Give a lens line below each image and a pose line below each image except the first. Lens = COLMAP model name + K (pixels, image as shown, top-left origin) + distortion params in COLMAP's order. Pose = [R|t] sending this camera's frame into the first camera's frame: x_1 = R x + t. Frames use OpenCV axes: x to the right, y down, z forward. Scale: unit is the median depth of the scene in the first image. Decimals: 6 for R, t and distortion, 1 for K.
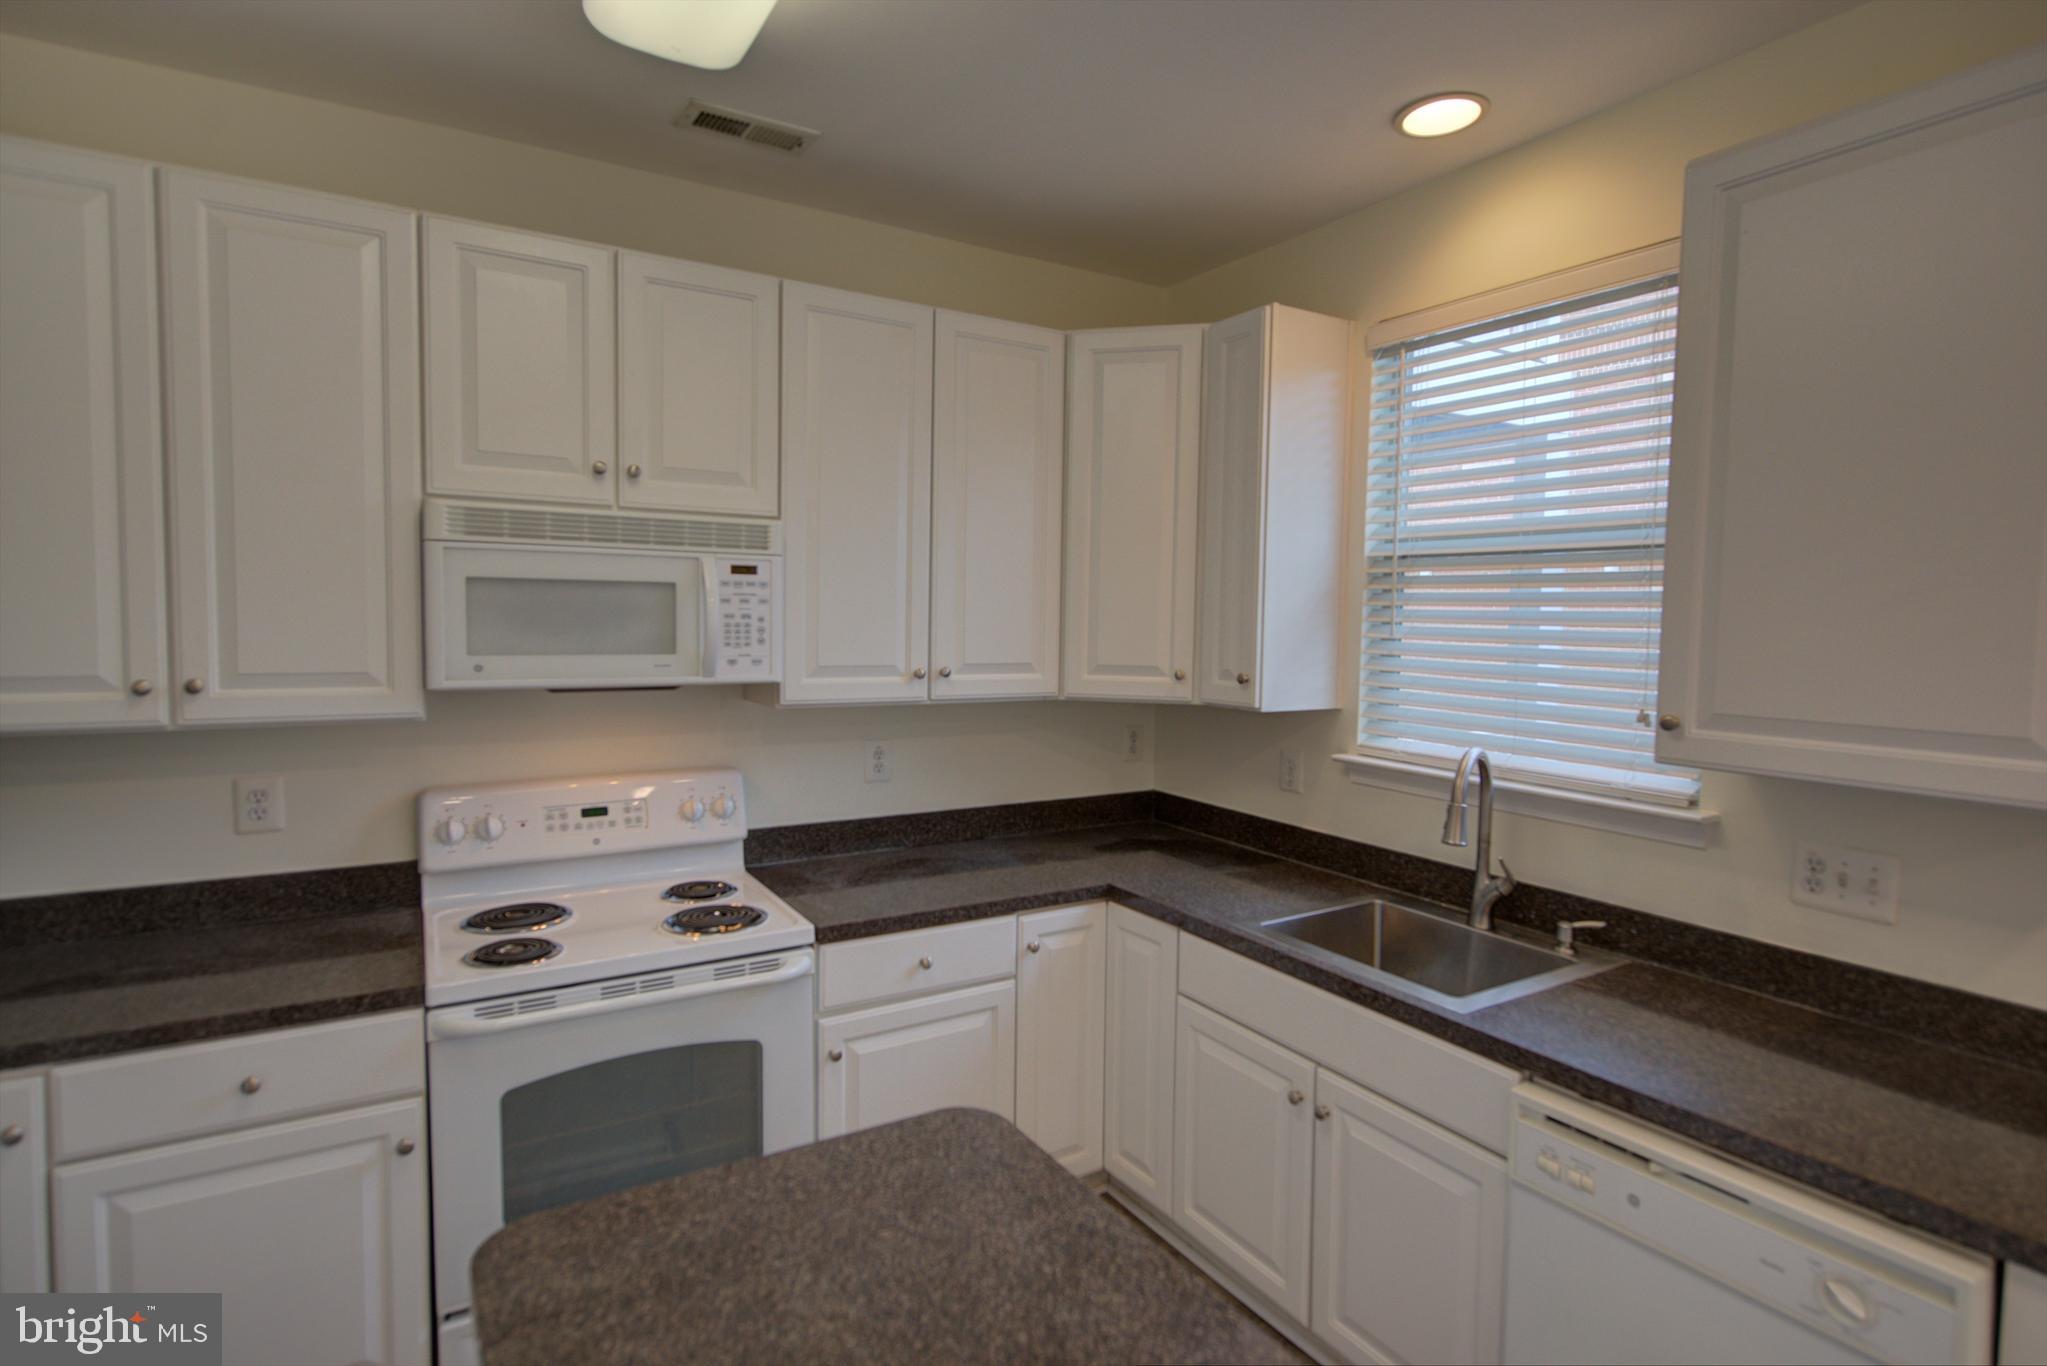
lens RADIAL K [[1048.4, 0, 1025.7], [0, 1048.4, 687.9], [0, 0, 1]] dist [0.000470, -0.000533]
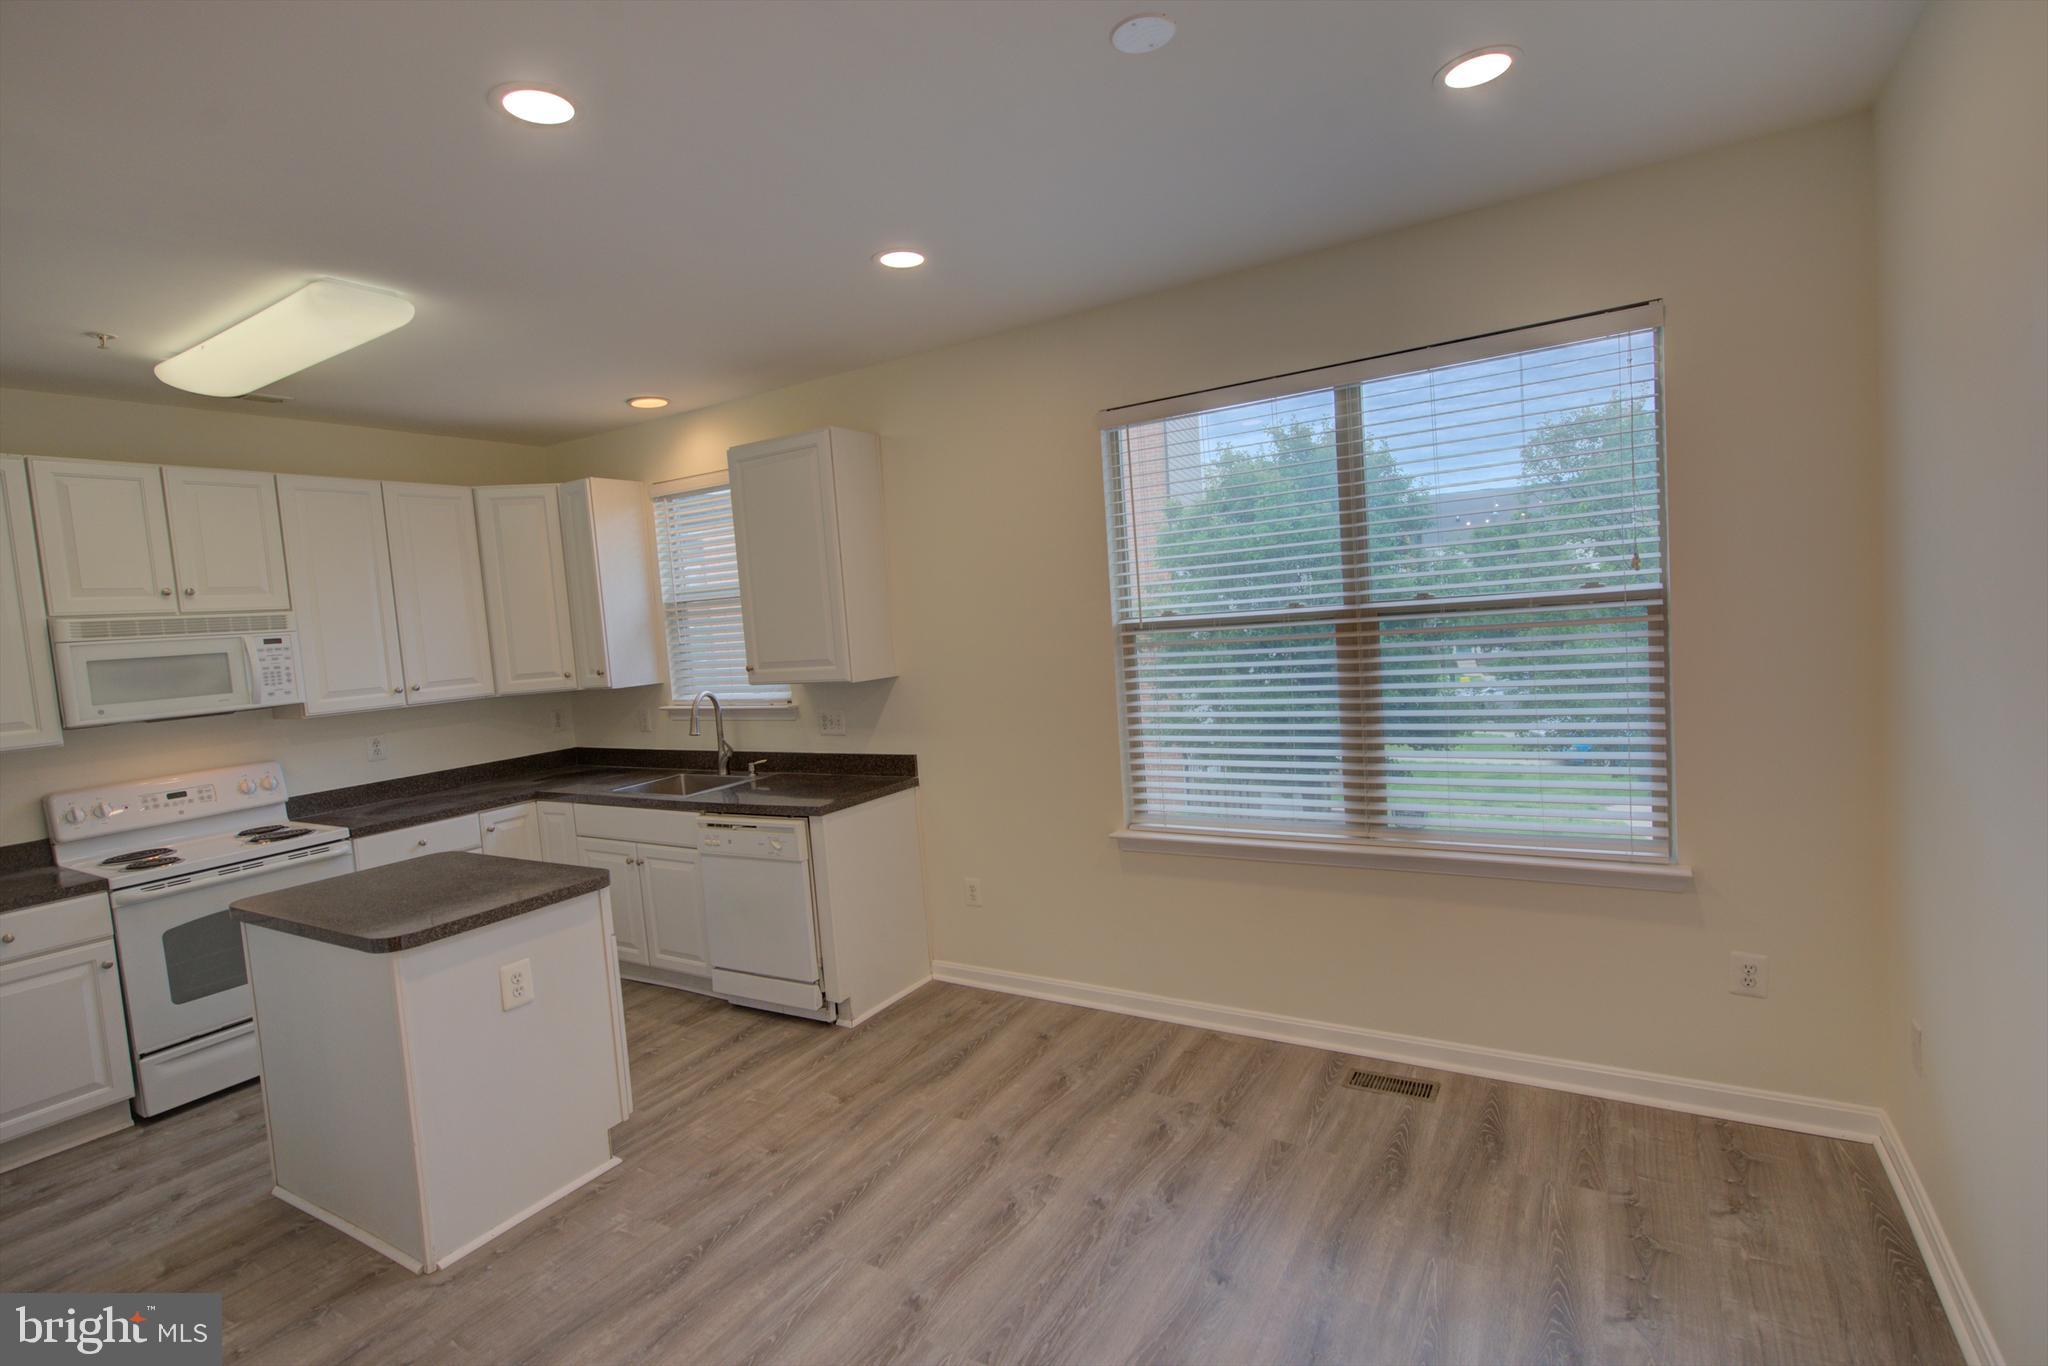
lens RADIAL K [[933.5, 0, 1022.3], [0, 933.5, 682.9], [0, 0, 1]] dist [-0.003176, -0.001532]
pose [[0.879617, -0.114700, 0.461647, 0.110735], [0.117703, 0.992796, 0.022397, 0.070723], [-0.460890, 0.034636, 0.886781, -0.972943]]
